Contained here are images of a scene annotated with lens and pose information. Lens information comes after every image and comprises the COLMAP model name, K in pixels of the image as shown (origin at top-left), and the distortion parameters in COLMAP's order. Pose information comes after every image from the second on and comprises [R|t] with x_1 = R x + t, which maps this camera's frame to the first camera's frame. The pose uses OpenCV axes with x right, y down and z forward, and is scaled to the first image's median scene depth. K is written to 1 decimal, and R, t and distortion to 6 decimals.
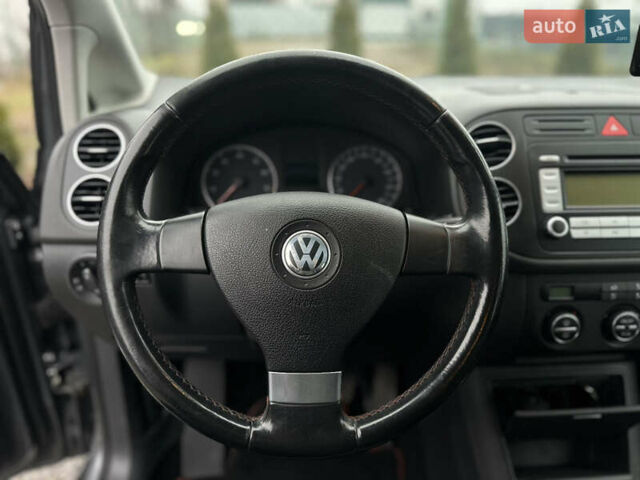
lens RADIAL K [[456.9, 0, 316.4], [0, 456.9, 240.8], [0, 0, 1]] dist [0.057078, -0.084017]
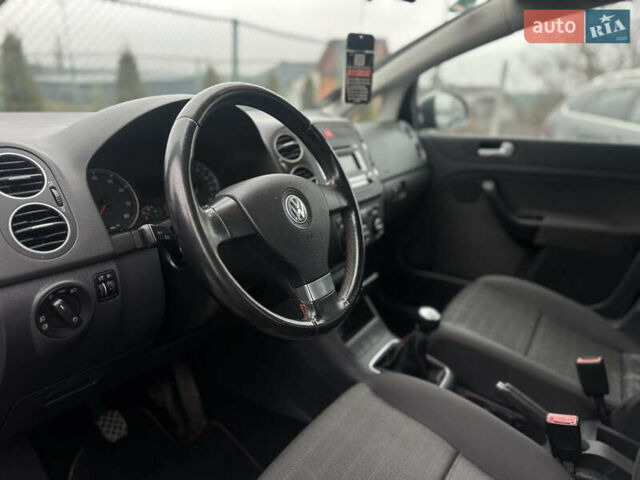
lens RADIAL K [[456.9, 0, 317.1], [0, 456.9, 243.6], [0, 0, 1]] dist [0.057078, -0.084017]
pose [[0.567806, -0.225136, 0.791776, -0.956864], [0.294476, 0.953772, 0.060021, 0.053942], [-0.768687, 0.199079, 0.607855, 0.005035]]
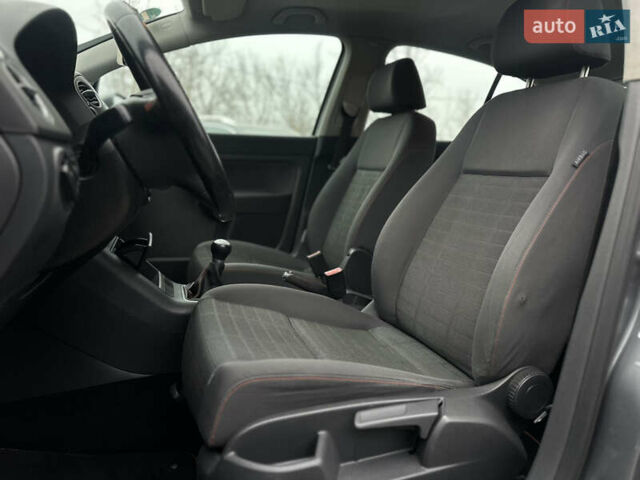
lens RADIAL K [[456.9, 0, 324.5], [0, 456.9, 240.9], [0, 0, 1]] dist [0.057078, -0.084017]
pose [[-0.305793, -0.151737, 0.939929, -1.582925], [0.353714, 0.898457, 0.260118, 0.143139], [-0.883955, 0.412009, -0.221070, 0.854034]]
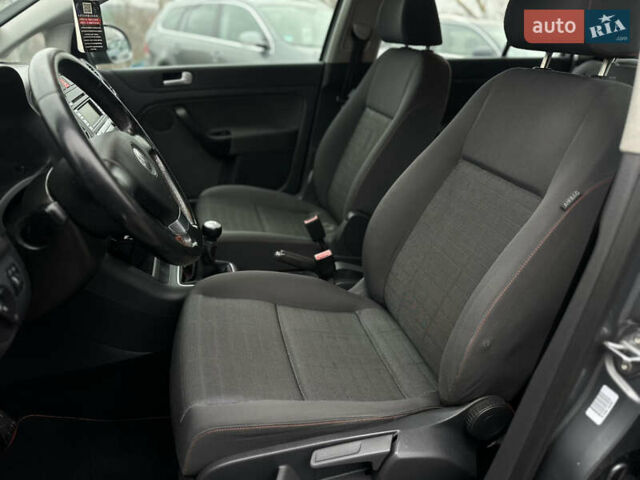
lens RADIAL K [[456.9, 0, 323.7], [0, 456.9, 242.3], [0, 0, 1]] dist [0.057078, -0.084017]
pose [[-0.228566, -0.418538, 0.878967, -1.462007], [0.377080, 0.794329, 0.476291, -0.233492], [-0.897535, 0.440305, -0.023735, 0.413011]]
